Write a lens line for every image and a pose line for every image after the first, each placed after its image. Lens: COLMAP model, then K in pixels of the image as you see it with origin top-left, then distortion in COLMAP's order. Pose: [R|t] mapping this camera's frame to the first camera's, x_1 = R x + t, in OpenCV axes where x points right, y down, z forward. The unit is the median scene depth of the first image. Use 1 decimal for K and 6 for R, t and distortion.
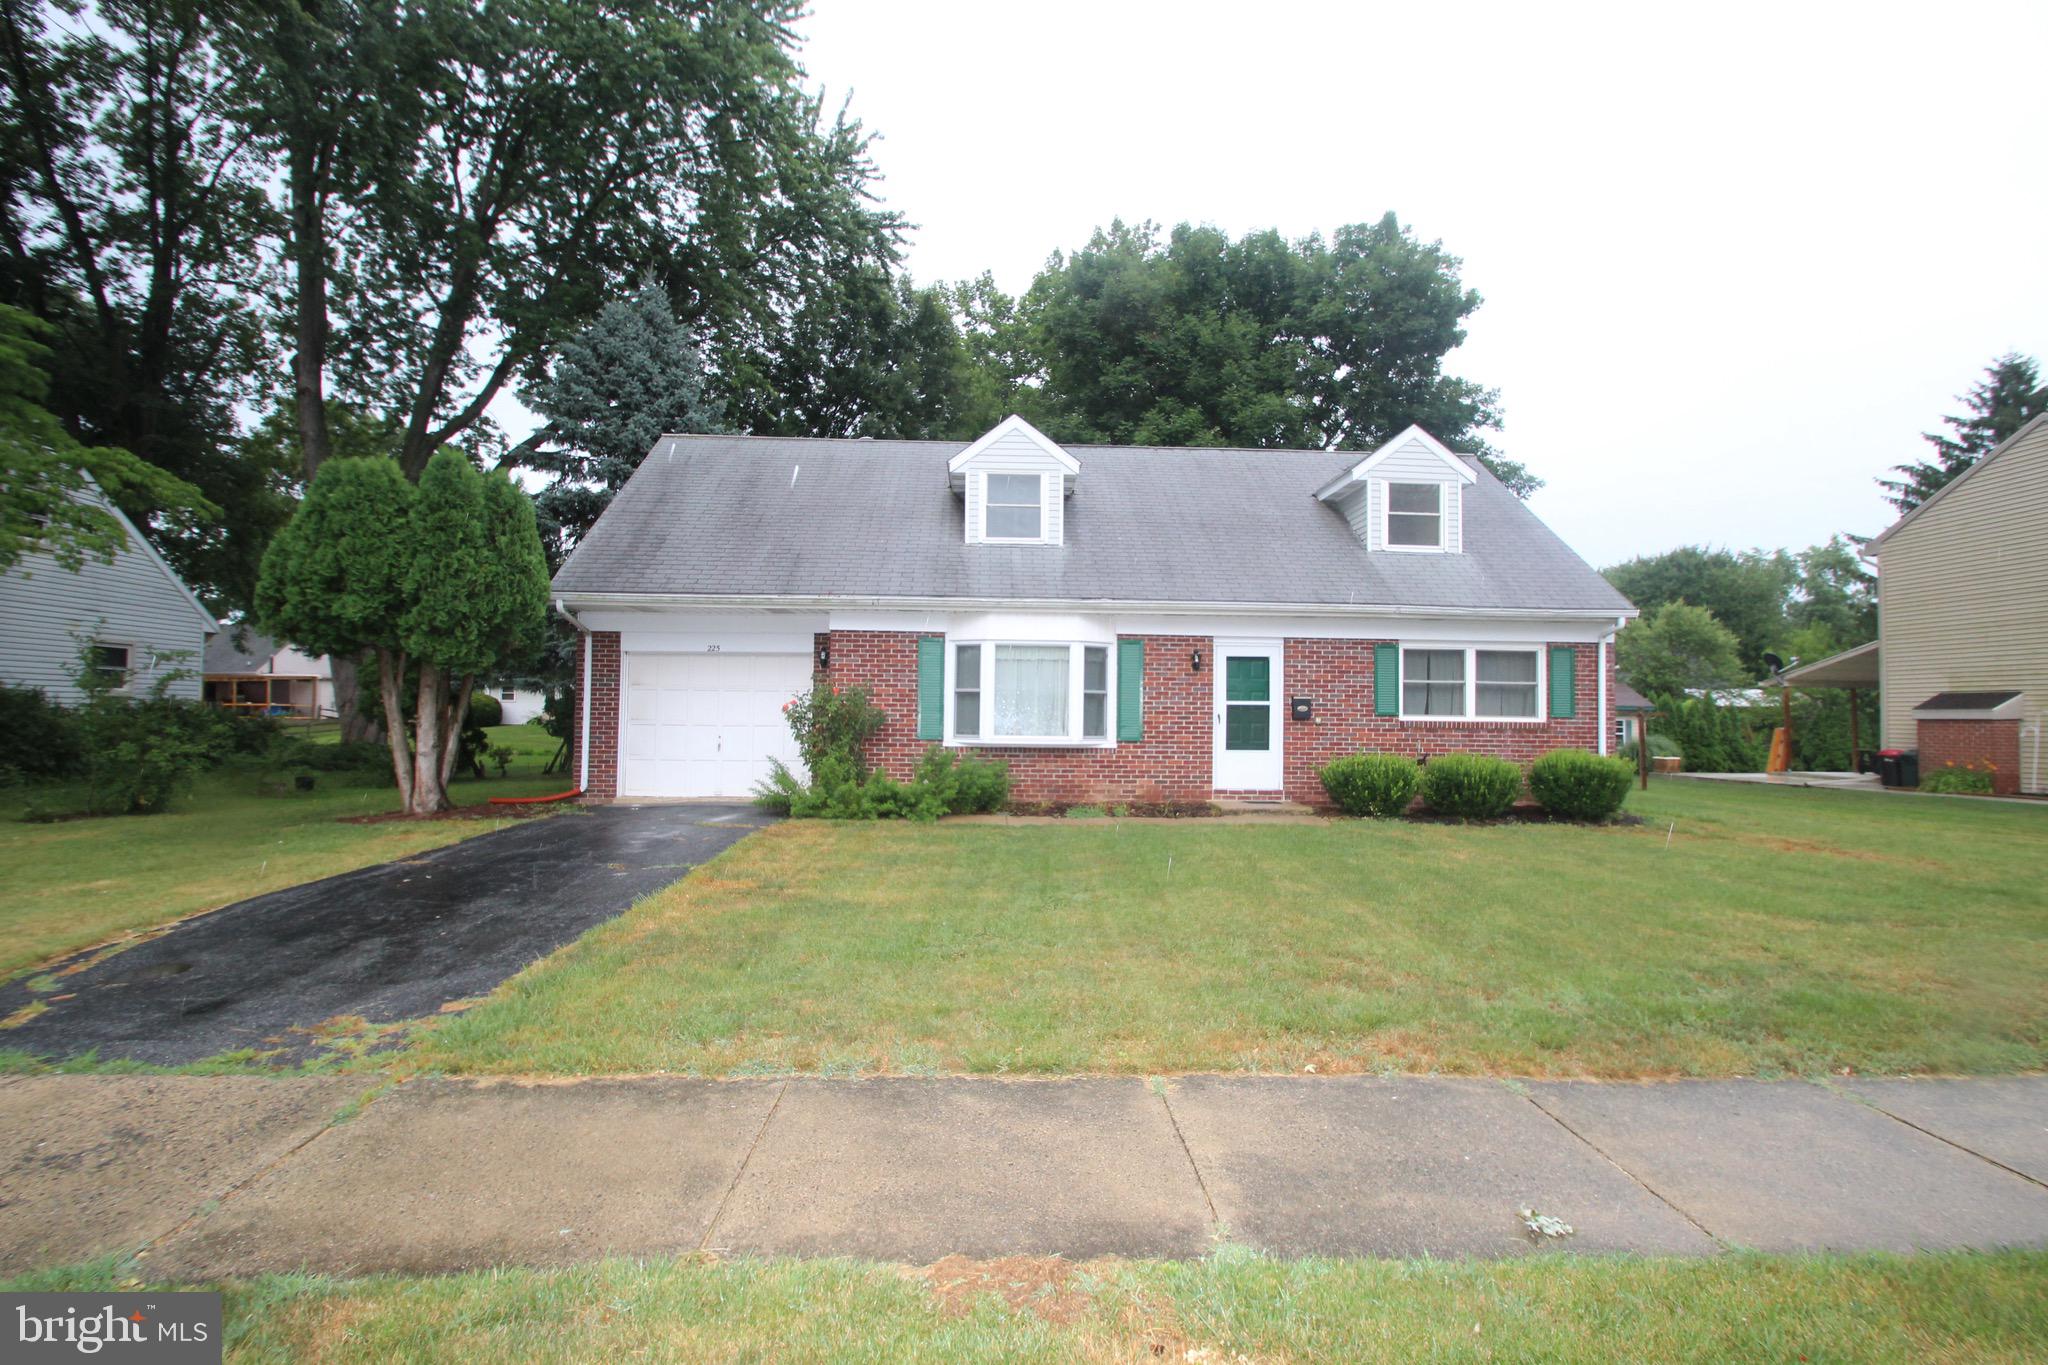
lens RADIAL K [[960.5, 0, 1036.3], [0, 960.5, 690.6], [0, 0, 1]] dist [-0.000028, -0.003890]
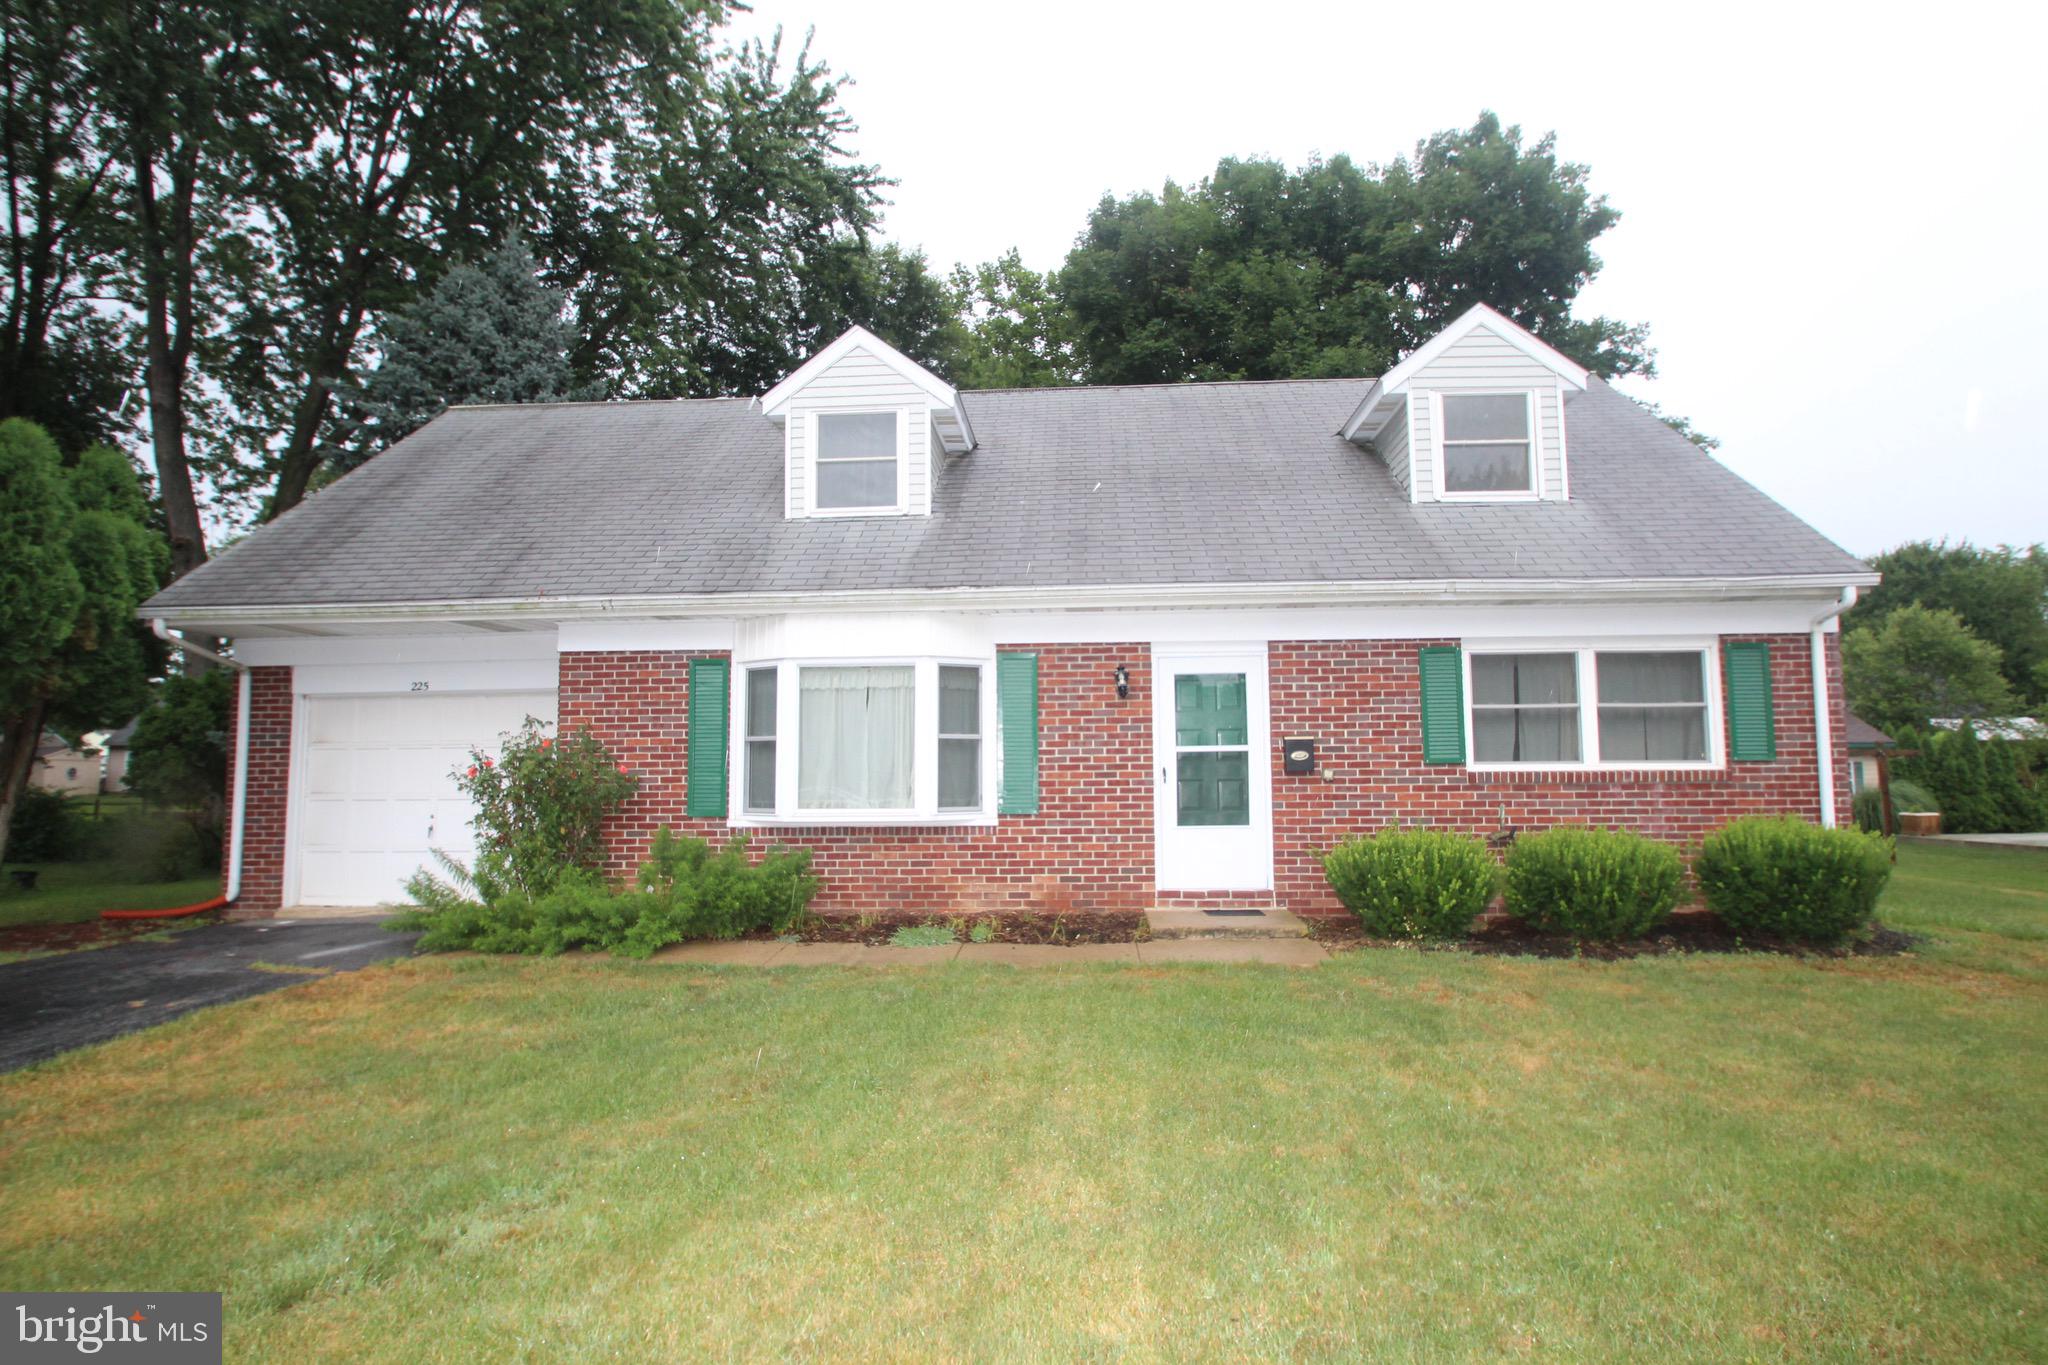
lens RADIAL K [[1050.8, 0, 1034.5], [0, 1050.8, 689.5], [0, 0, 1]] dist [-0.003447, -0.007169]
pose [[0.993752, -0.028925, -0.107802, 0.179660], [0.023406, 0.998367, -0.052114, 0.007406], [0.109133, 0.049266, 0.992806, 0.310634]]
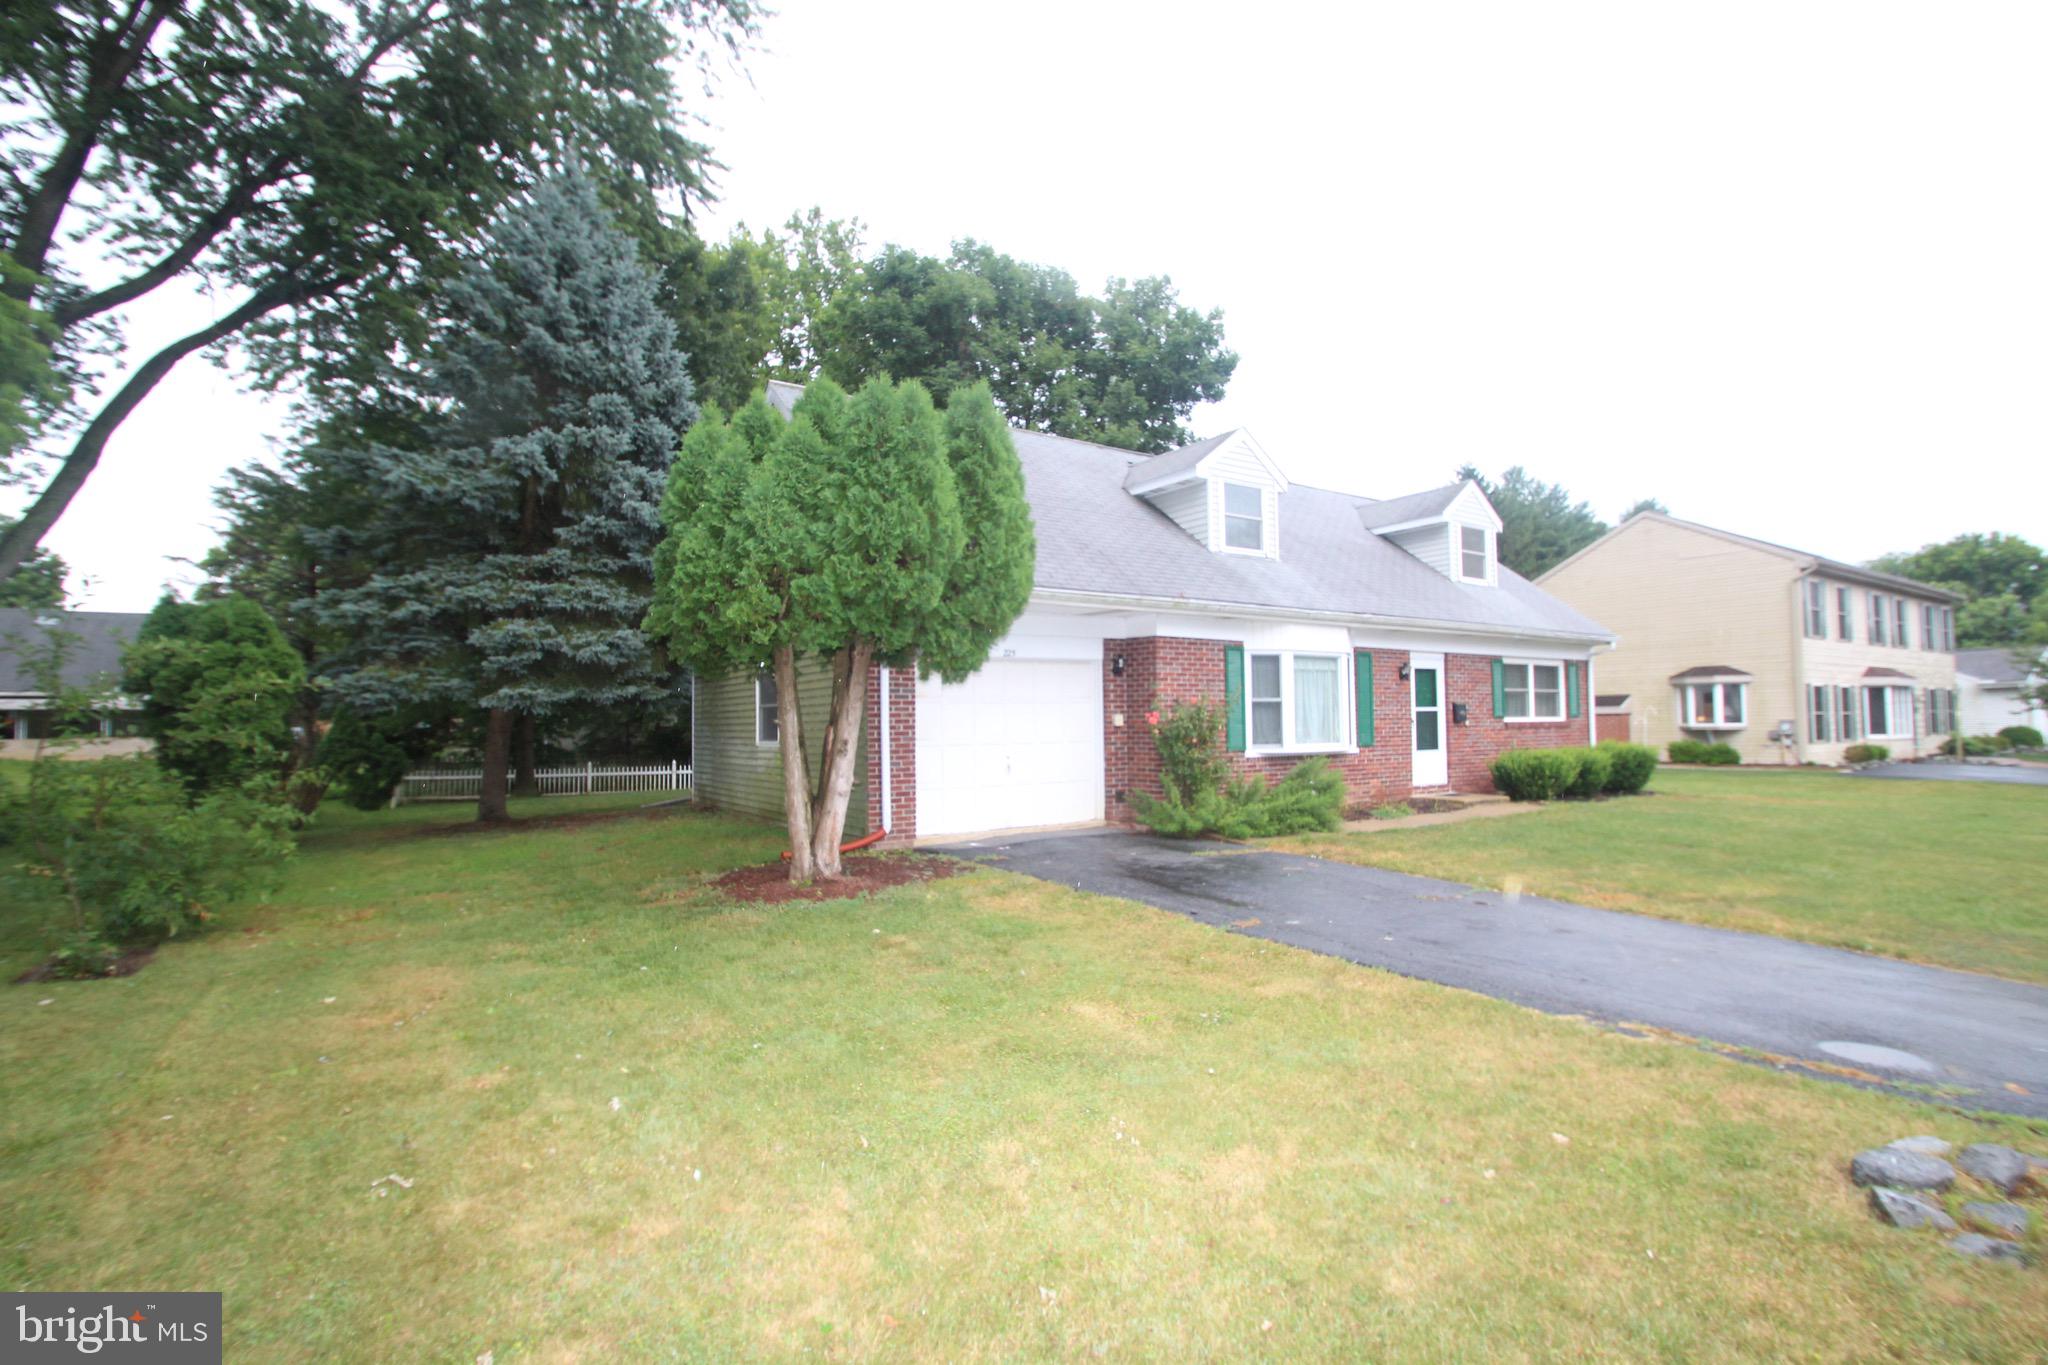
lens RADIAL K [[960.5, 0, 1032.0], [0, 960.5, 692.2], [0, 0, 1]] dist [-0.000028, -0.003890]
pose [[0.856156, -0.004506, 0.516698, -0.765670], [0.007575, 0.999964, -0.003832, -0.006381], [-0.516662, 0.007195, 0.856159, 0.262103]]
